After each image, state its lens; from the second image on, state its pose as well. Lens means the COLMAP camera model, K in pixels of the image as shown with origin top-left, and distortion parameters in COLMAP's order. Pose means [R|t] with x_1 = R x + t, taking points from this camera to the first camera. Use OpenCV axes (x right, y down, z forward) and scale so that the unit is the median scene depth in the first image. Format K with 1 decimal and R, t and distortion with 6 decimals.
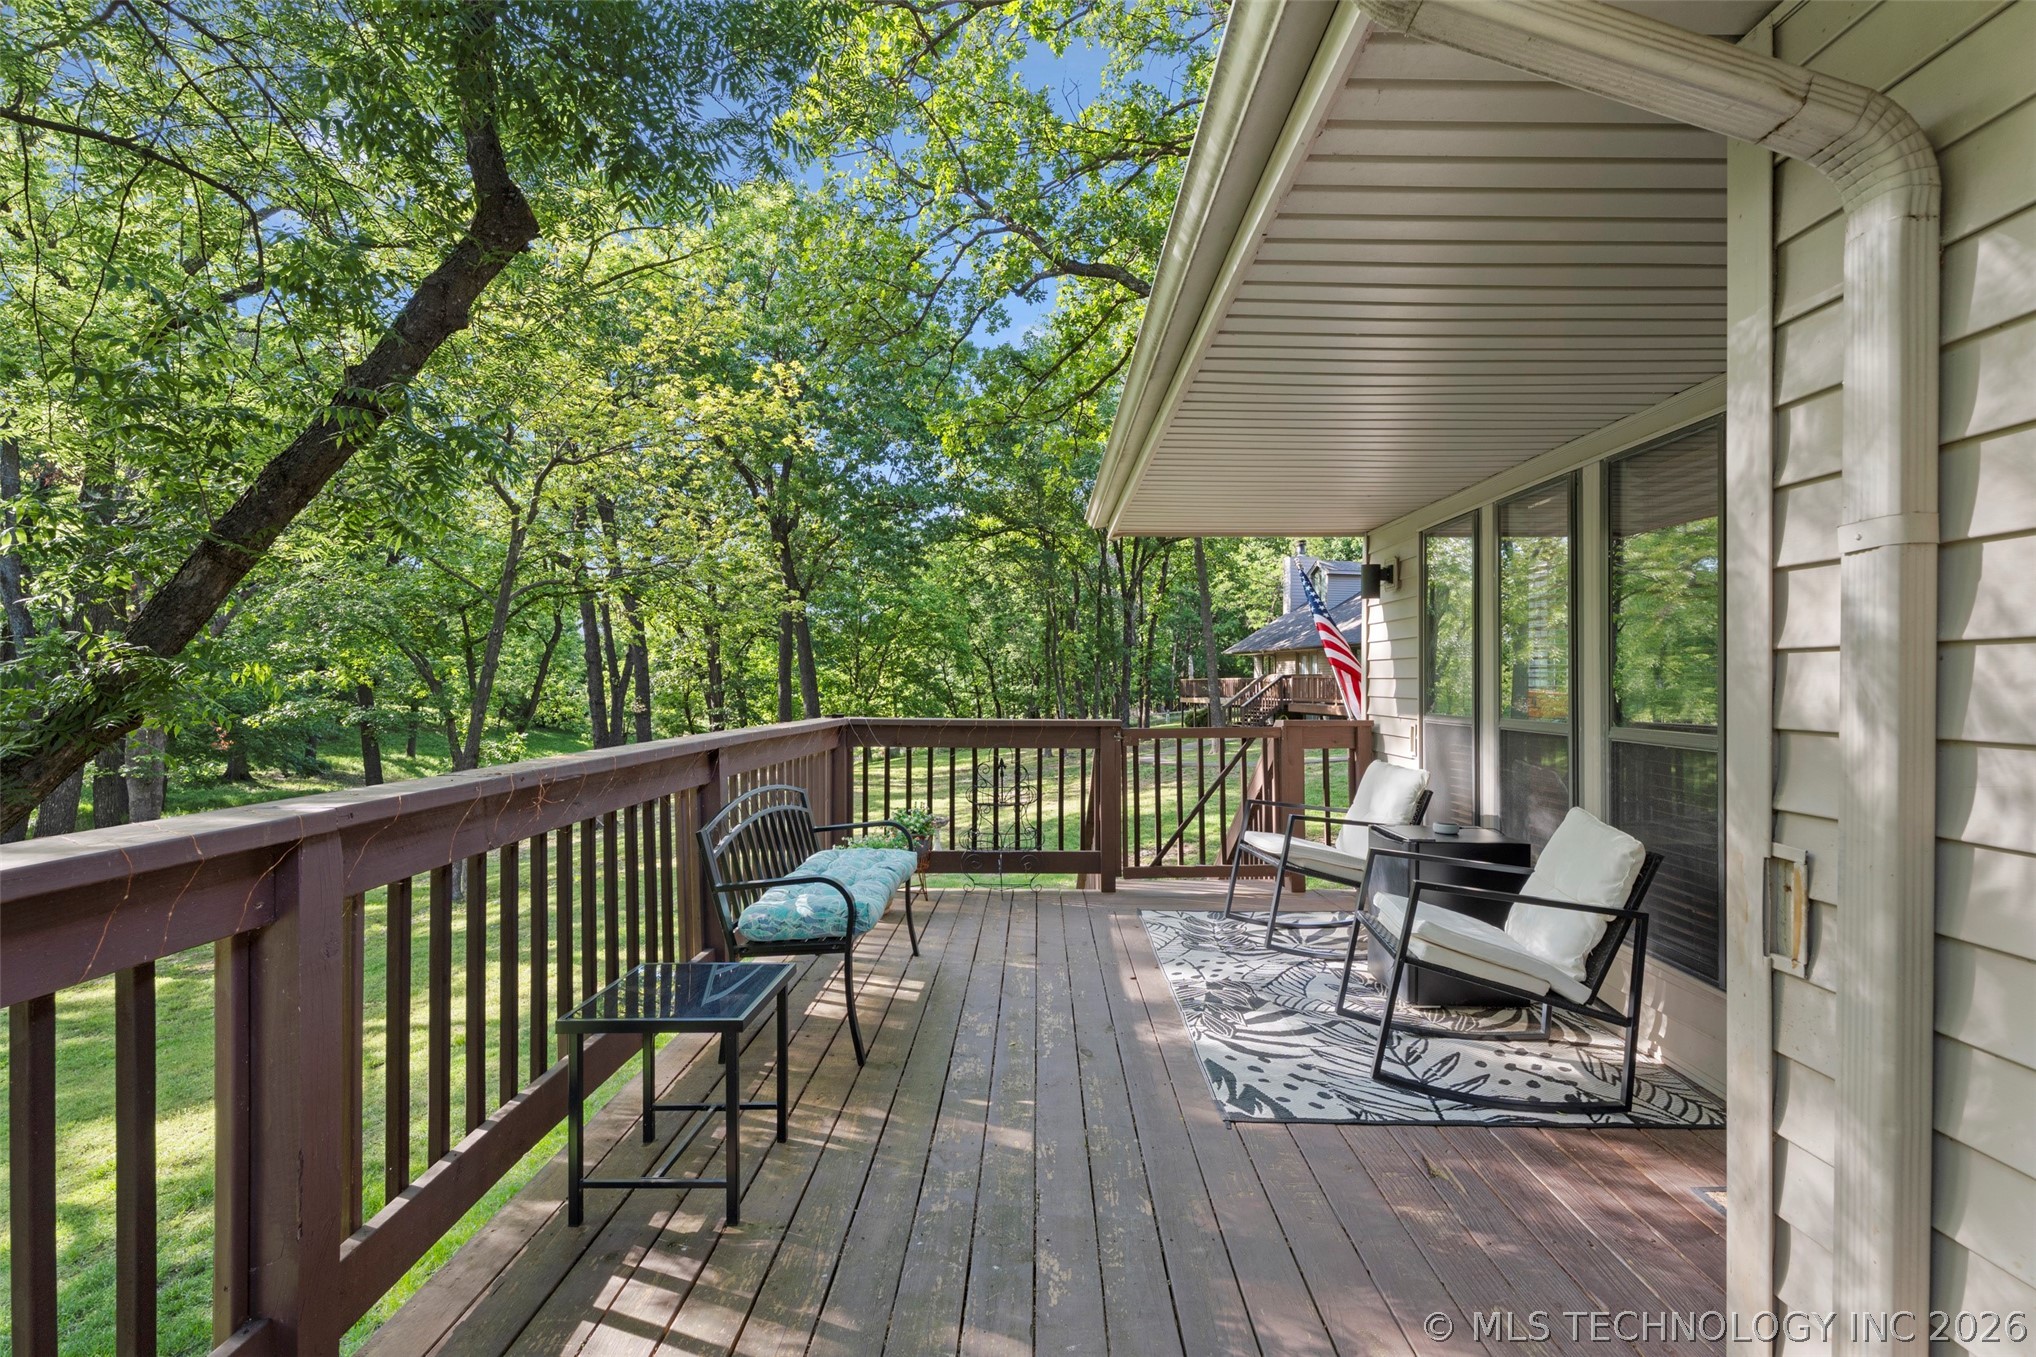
lens RADIAL K [[912.1, 0, 1024.3], [0, 912.1, 682.6], [0, 0, 1]] dist [0.007883, -0.002244]
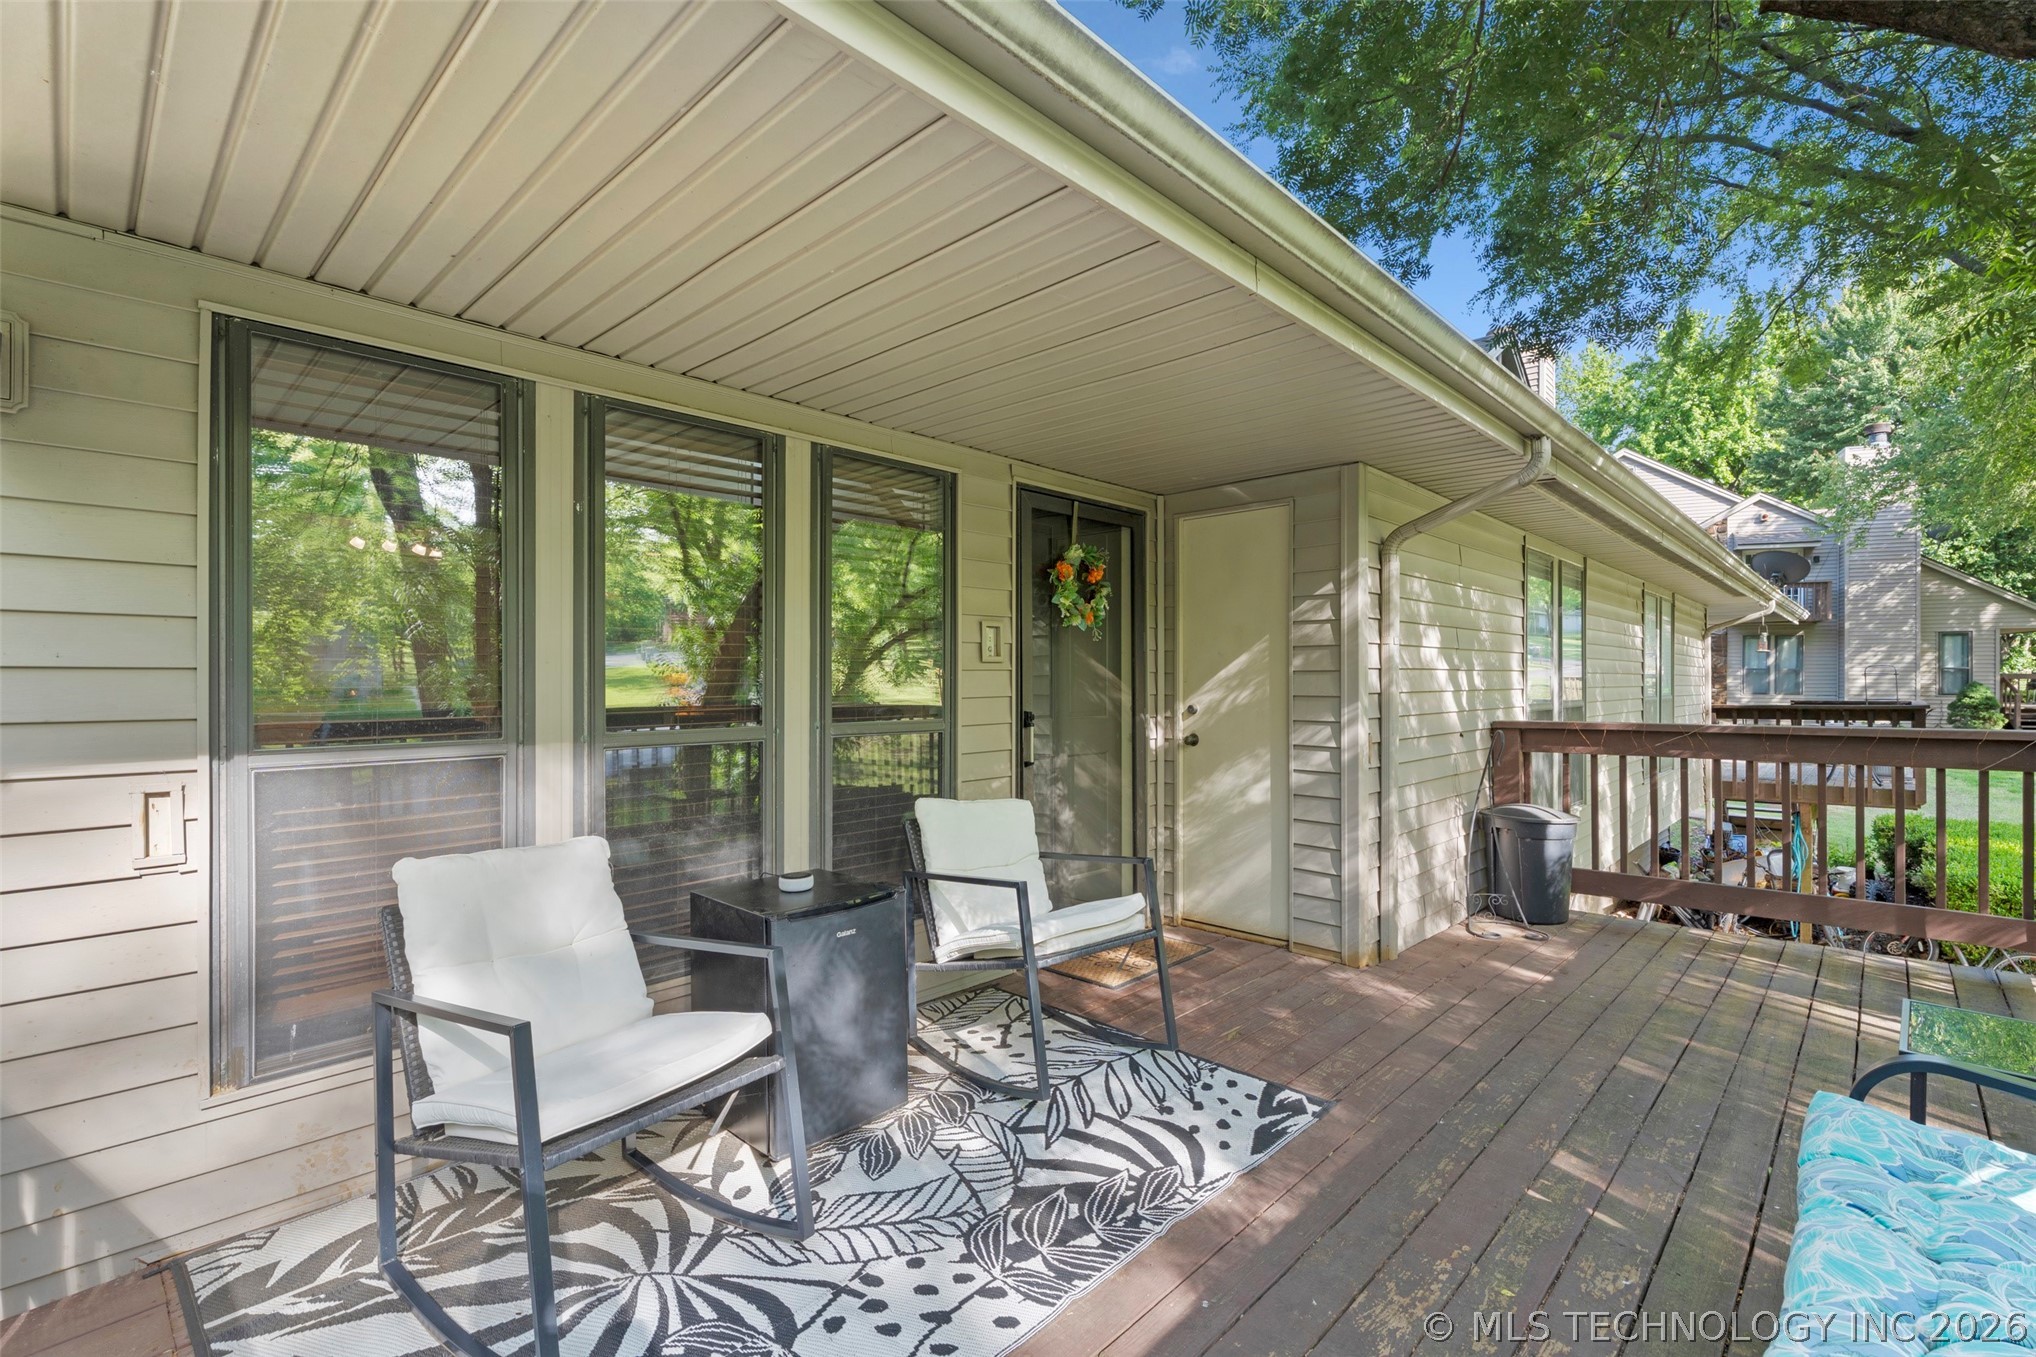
lens RADIAL K [[912.1, 0, 1008.3], [0, 912.1, 675.6], [0, 0, 1]] dist [0.007883, -0.002244]
pose [[-0.726447, -0.000688, 0.687222, -0.193963], [0.000740, 0.999998, 0.001783, -0.010881], [-0.687222, 0.001804, -0.726445, 1.712970]]
